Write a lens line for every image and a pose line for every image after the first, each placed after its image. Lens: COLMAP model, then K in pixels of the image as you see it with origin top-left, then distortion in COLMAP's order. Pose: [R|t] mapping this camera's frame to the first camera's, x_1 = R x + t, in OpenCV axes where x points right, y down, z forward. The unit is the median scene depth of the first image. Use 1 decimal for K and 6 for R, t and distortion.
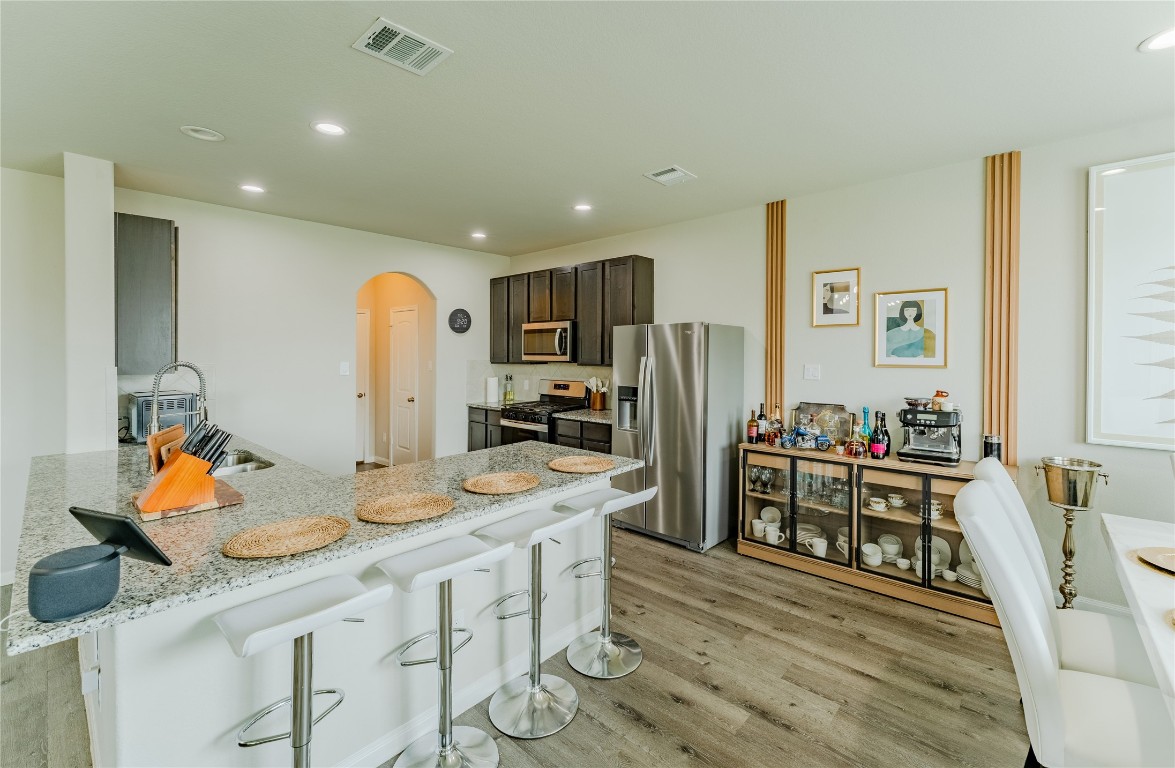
lens RADIAL K [[511.7, 0, 556.5], [0, 511.7, 345.5], [0, 0, 1]] dist [0.000157, 0.000182]
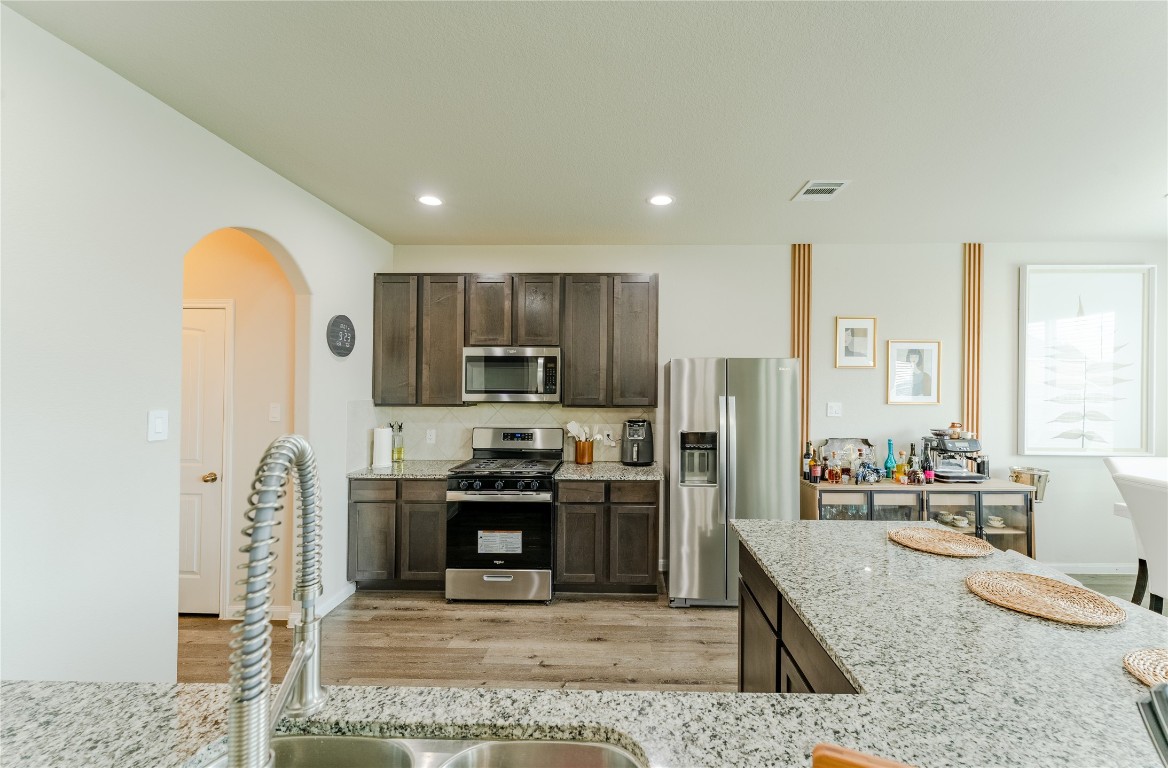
lens RADIAL K [[493.6, 0, 613.4], [0, 493.6, 385.3], [0, 0, 1]] dist [0.000308, -0.000039]
pose [[0.722162, 0.008977, 0.691666, -0.624877], [-0.014889, 0.999886, 0.002567, 0.005790], [-0.691564, -0.012152, 0.722213, 0.645904]]
